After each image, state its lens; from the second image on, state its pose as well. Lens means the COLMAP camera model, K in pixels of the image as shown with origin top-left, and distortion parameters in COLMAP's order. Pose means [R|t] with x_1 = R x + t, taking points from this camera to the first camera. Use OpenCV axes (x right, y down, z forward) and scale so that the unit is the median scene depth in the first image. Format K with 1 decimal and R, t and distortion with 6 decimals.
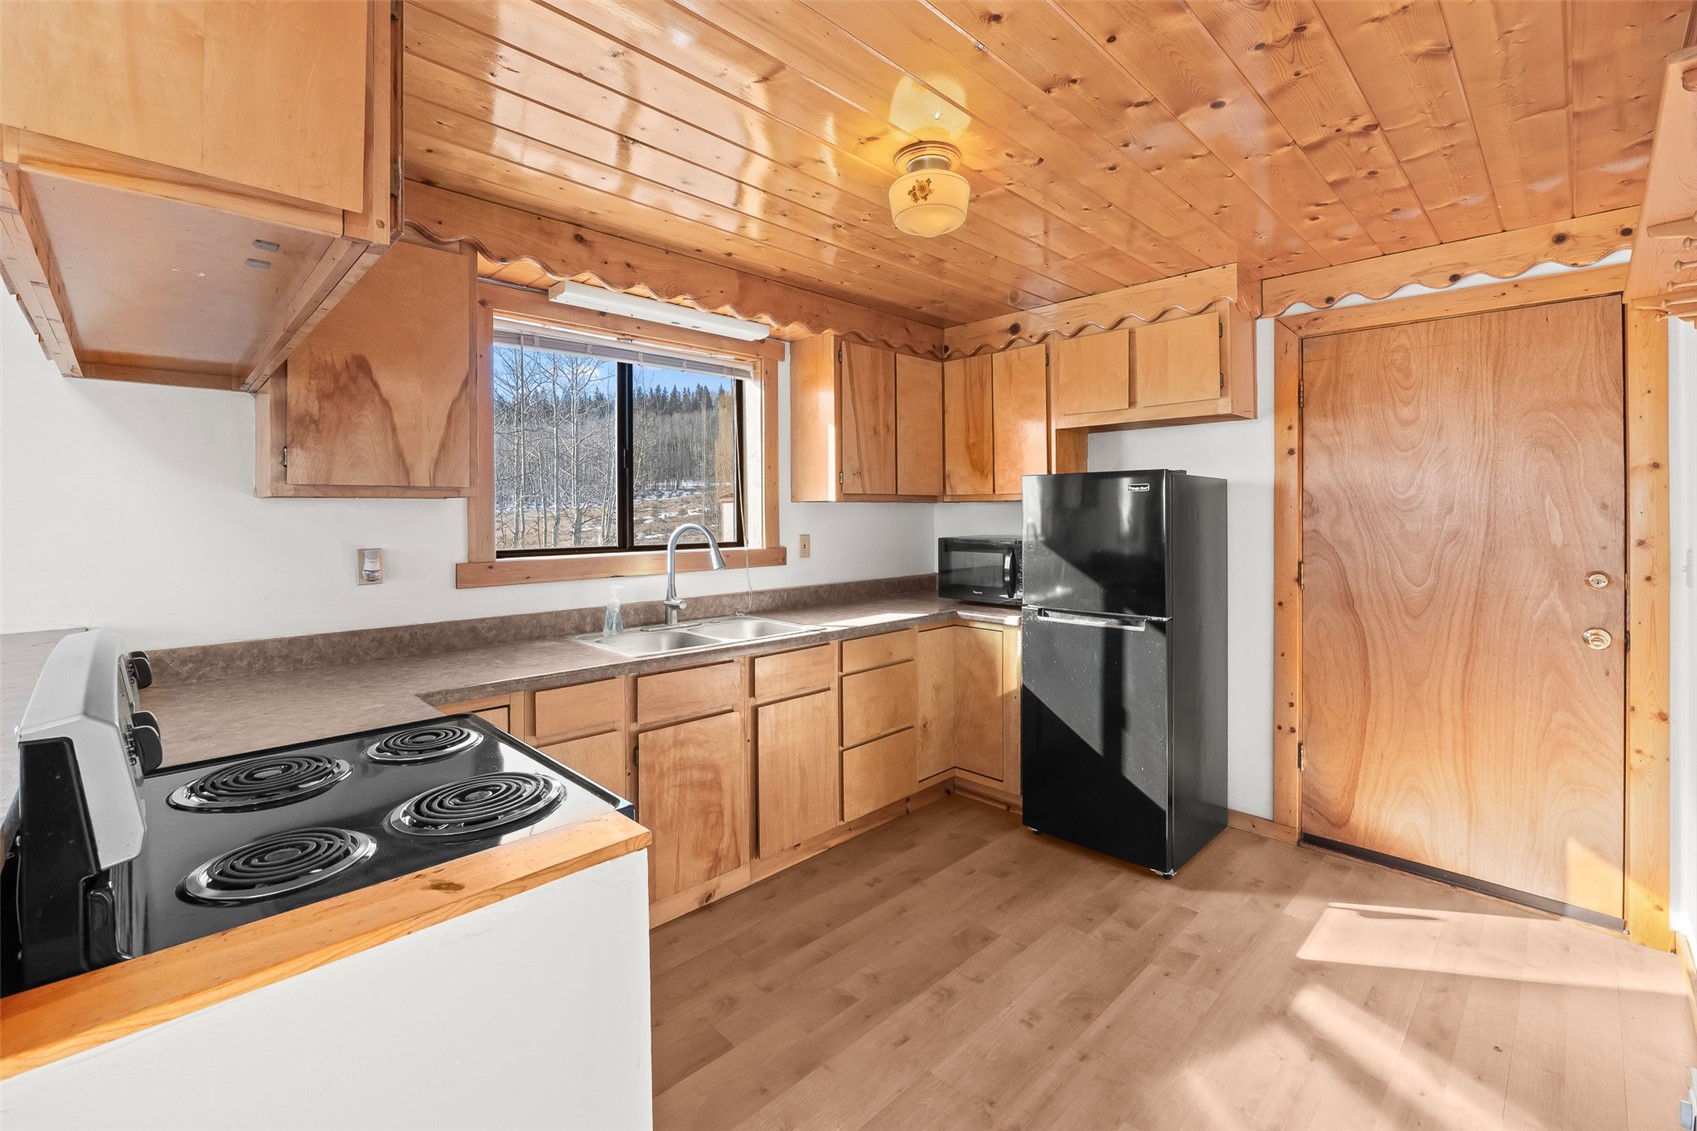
lens RADIAL K [[726.2, 0, 847.8], [0, 726.2, 511.1], [0, 0, 1]] dist [-0.002362, -0.000203]
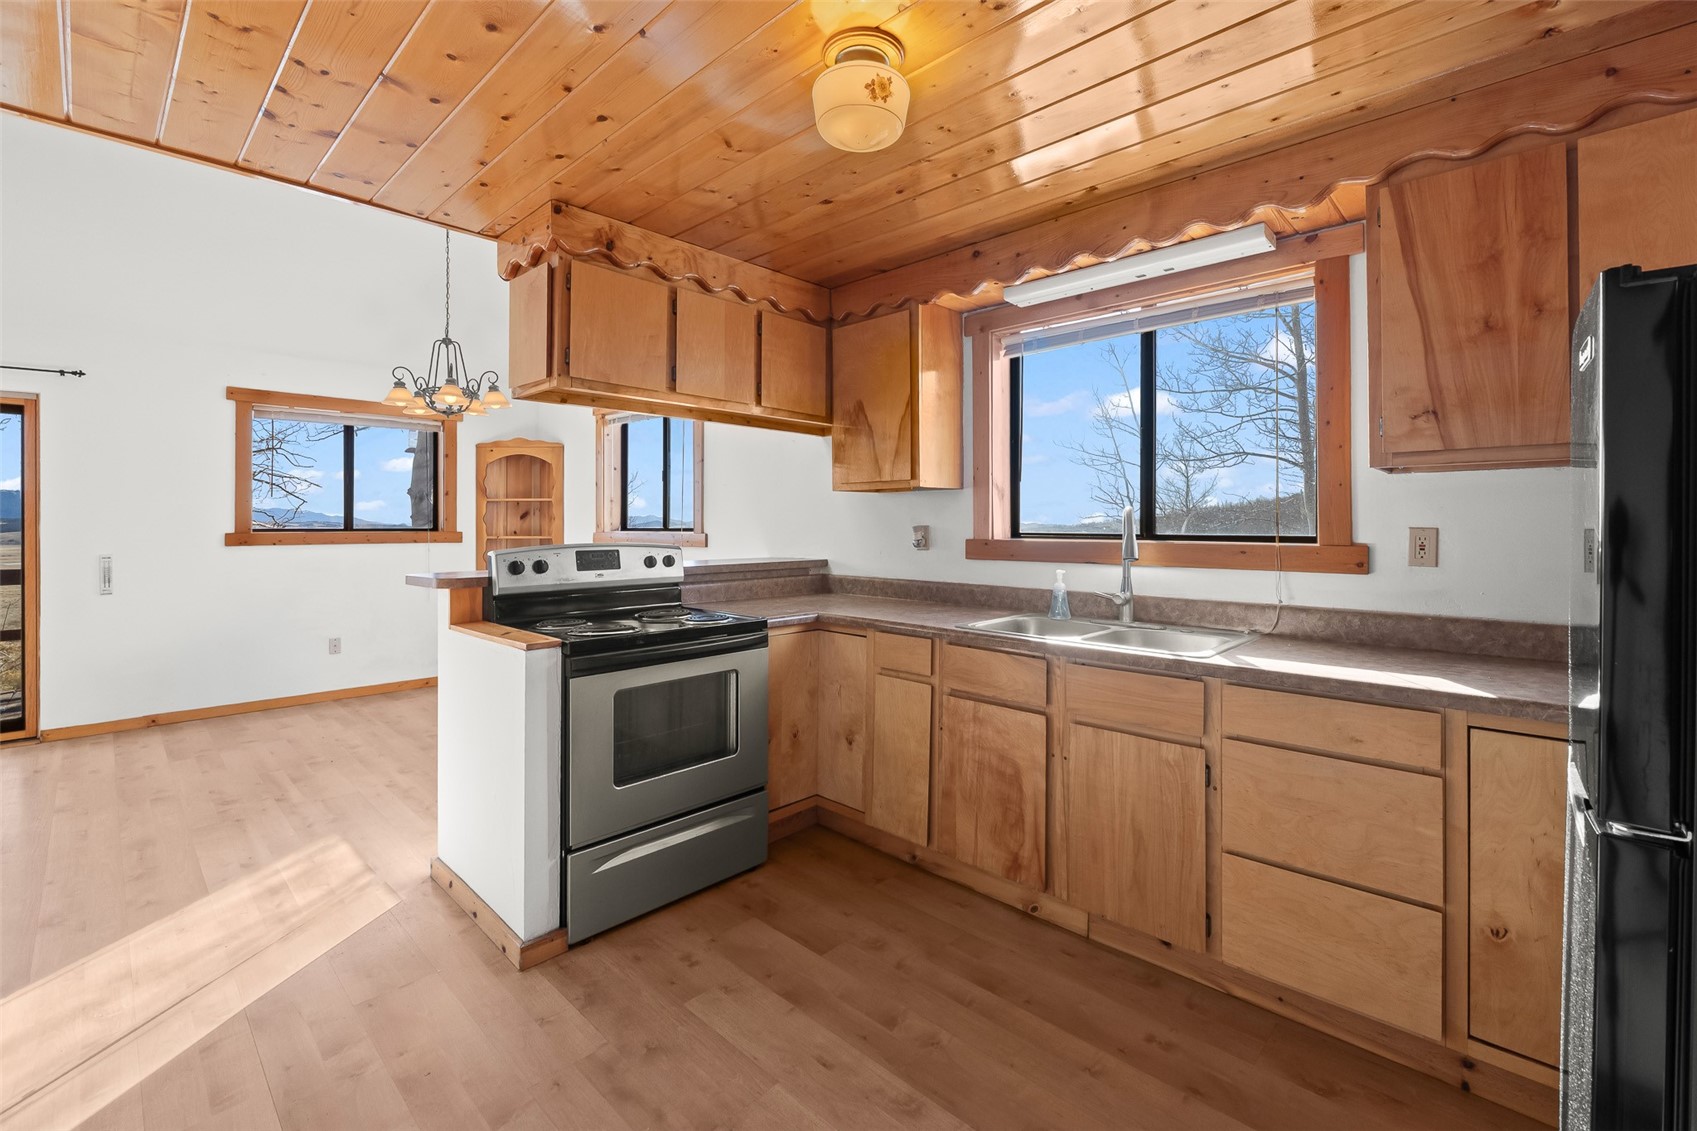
lens RADIAL K [[734.0, 0, 868.9], [0, 734.0, 518.7], [0, 0, 1]] dist [-0.011392, -0.000097]
pose [[0.040839, -0.001340, -0.999165, 0.694907], [-0.000198, 0.999999, -0.001349, 0.035364], [0.999166, 0.000253, 0.040839, 0.714345]]
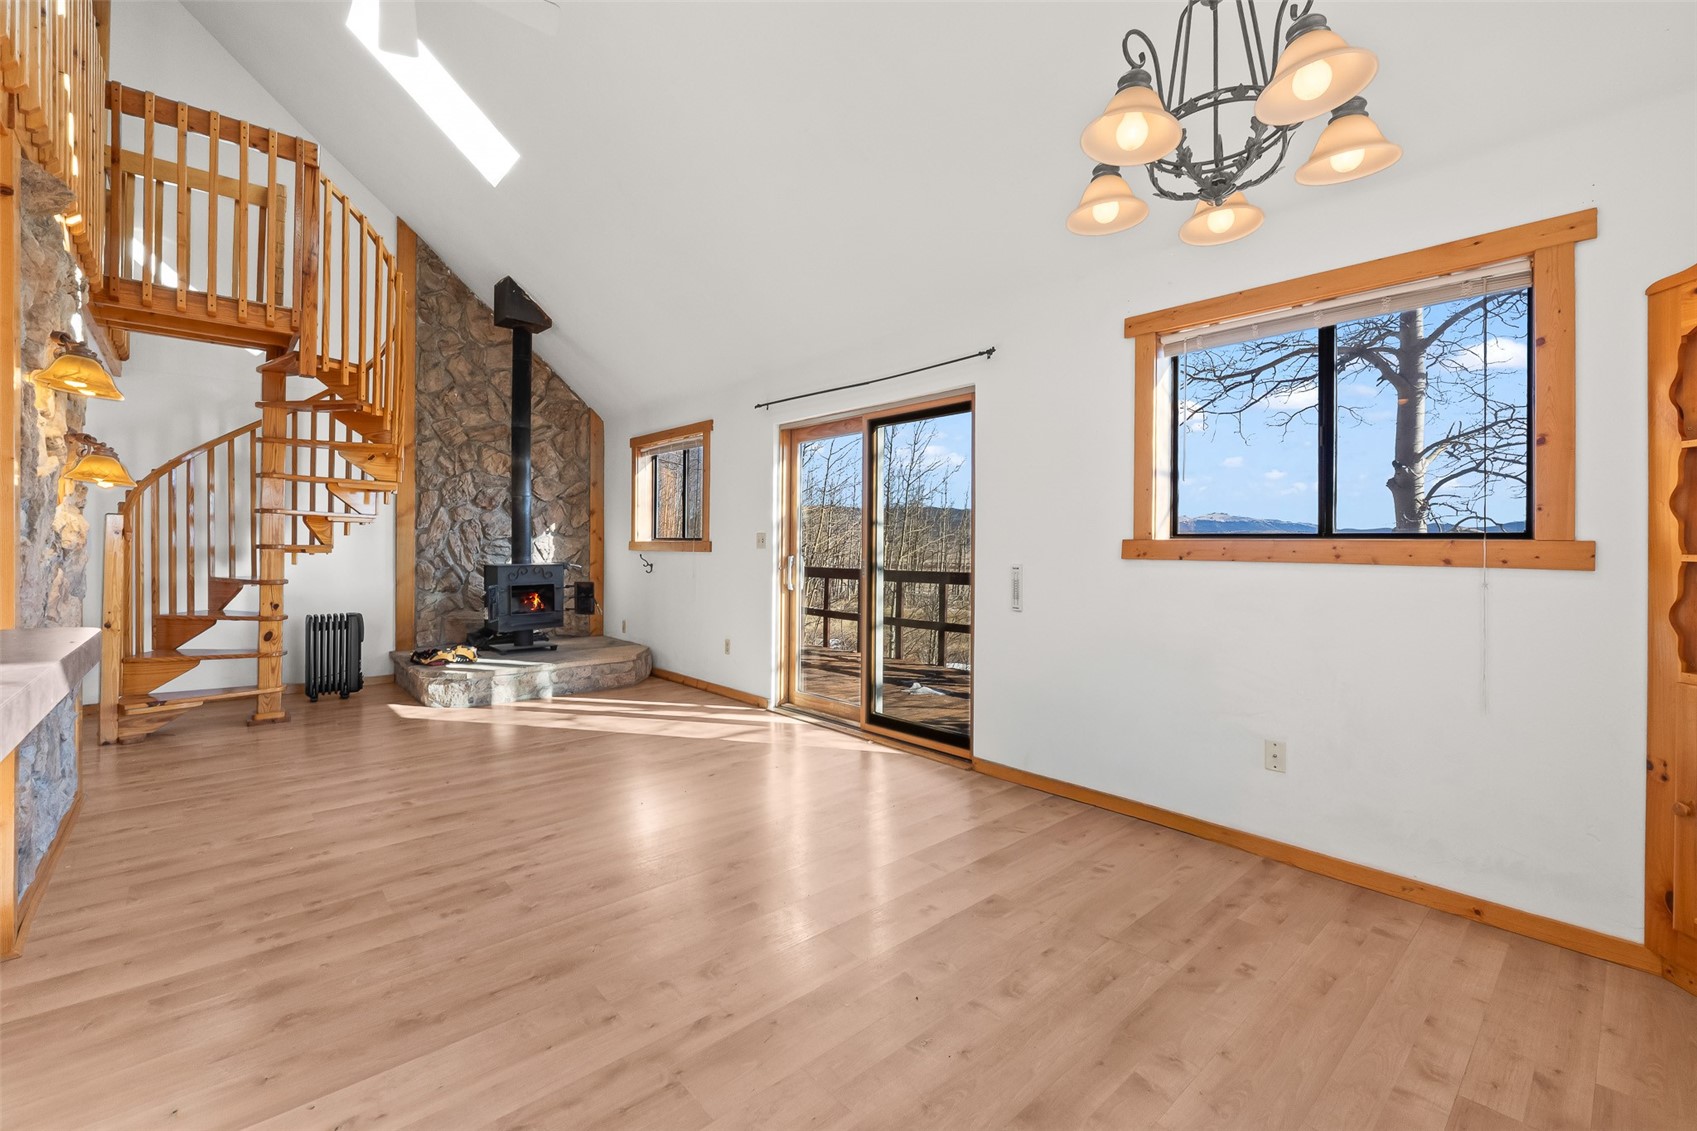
lens RADIAL K [[722.2, 0, 847.5], [0, 722.2, 542.1], [0, 0, 1]] dist [-0.004922, -0.000302]
pose [[-0.998414, -0.000745, 0.056289, -0.785204], [-0.000761, 1.000000, -0.000262, 0.073632], [-0.056288, -0.000305, -0.998415, 0.407093]]
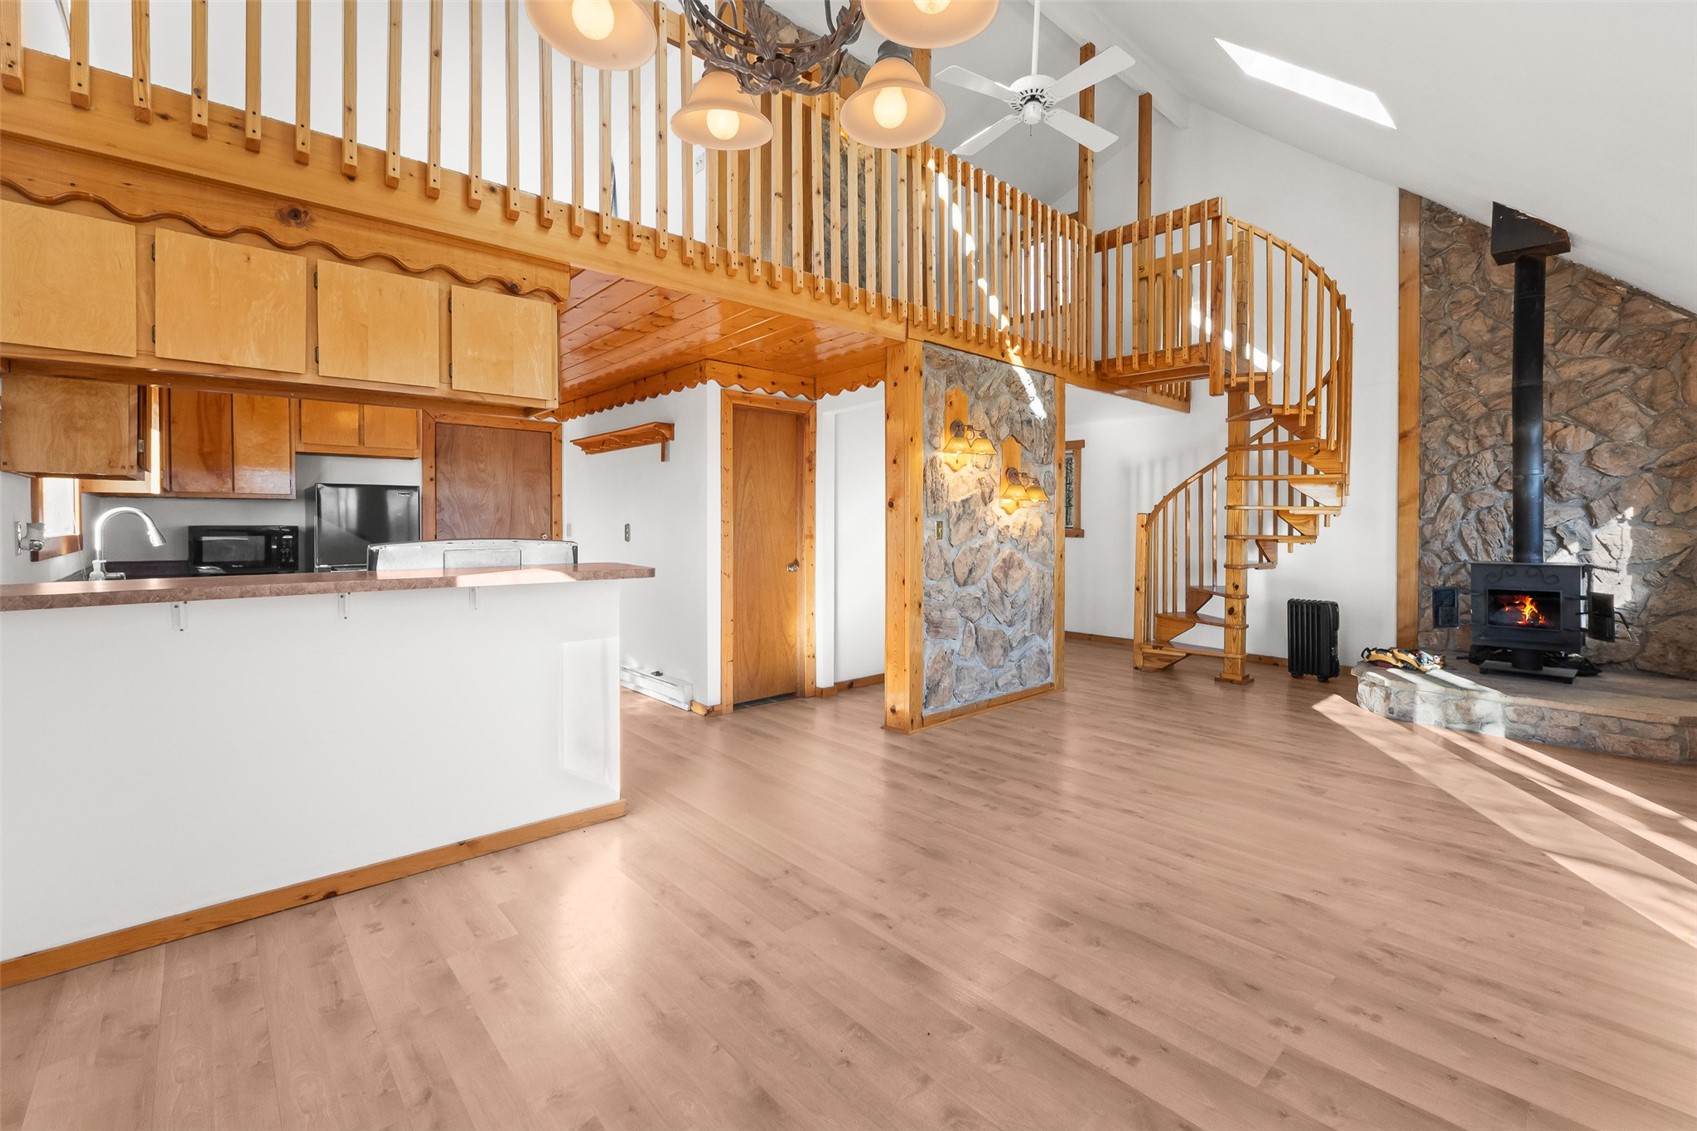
lens RADIAL K [[725.0, 0, 852.6], [0, 725.0, 530.0], [0, 0, 1]] dist [-0.000804, -0.000024]
pose [[0.044697, -0.006126, 0.998982, -1.483335], [0.000283, 0.999981, 0.006119, 0.050877], [-0.999001, 0.000009, 0.044698, -0.262583]]
